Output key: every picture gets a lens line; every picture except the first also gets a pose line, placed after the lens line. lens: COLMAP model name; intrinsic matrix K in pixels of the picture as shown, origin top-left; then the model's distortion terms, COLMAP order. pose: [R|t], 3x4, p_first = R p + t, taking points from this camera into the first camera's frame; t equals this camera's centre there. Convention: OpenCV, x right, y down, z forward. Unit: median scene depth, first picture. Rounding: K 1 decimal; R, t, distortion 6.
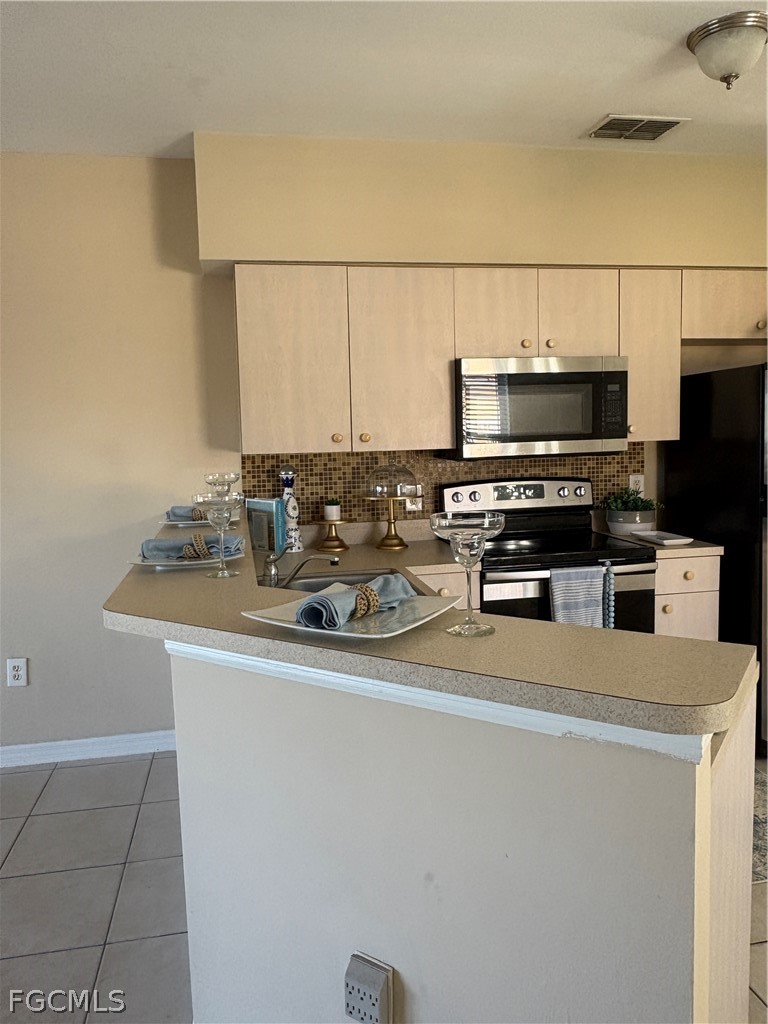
lens RADIAL K [[760.3, 0, 383.6], [0, 760.3, 510.8], [0, 0, 1]] dist [-0.000344, -0.000841]
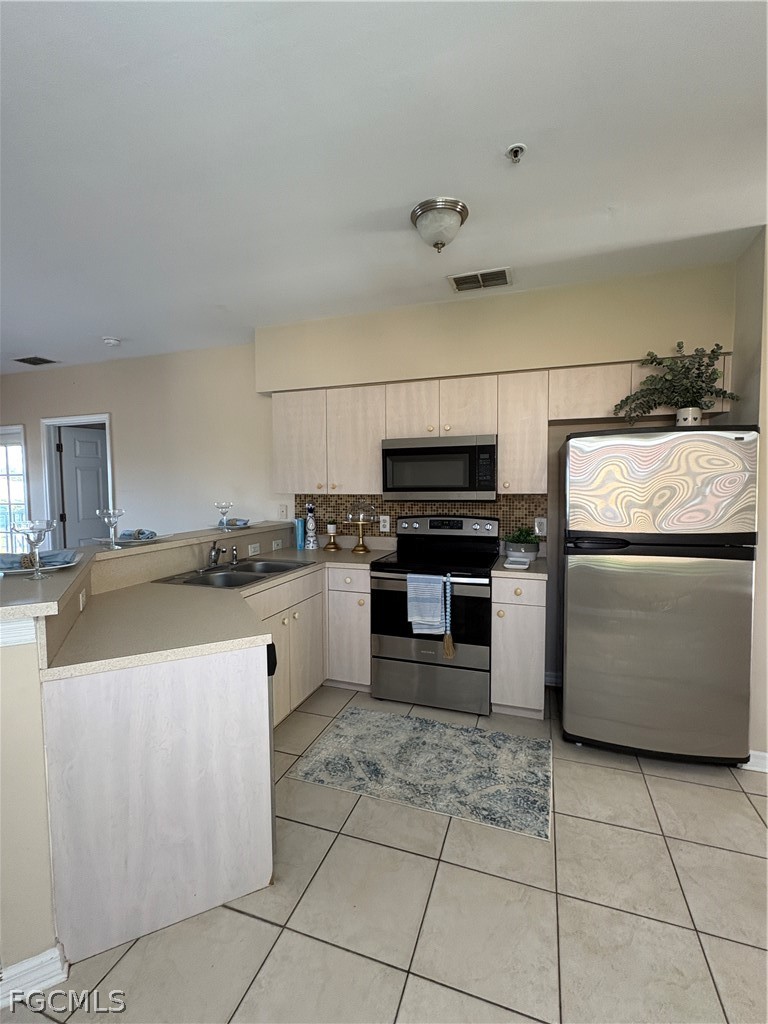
lens RADIAL K [[458.5, 0, 382.5], [0, 458.5, 514.0], [0, 0, 1]] dist [-0.001274, -0.000016]
pose [[0.863234, 0.054778, -0.501824, 0.559255], [-0.072425, 0.997250, -0.015728, -0.023161], [0.499582, 0.049922, 0.864827, 0.144493]]
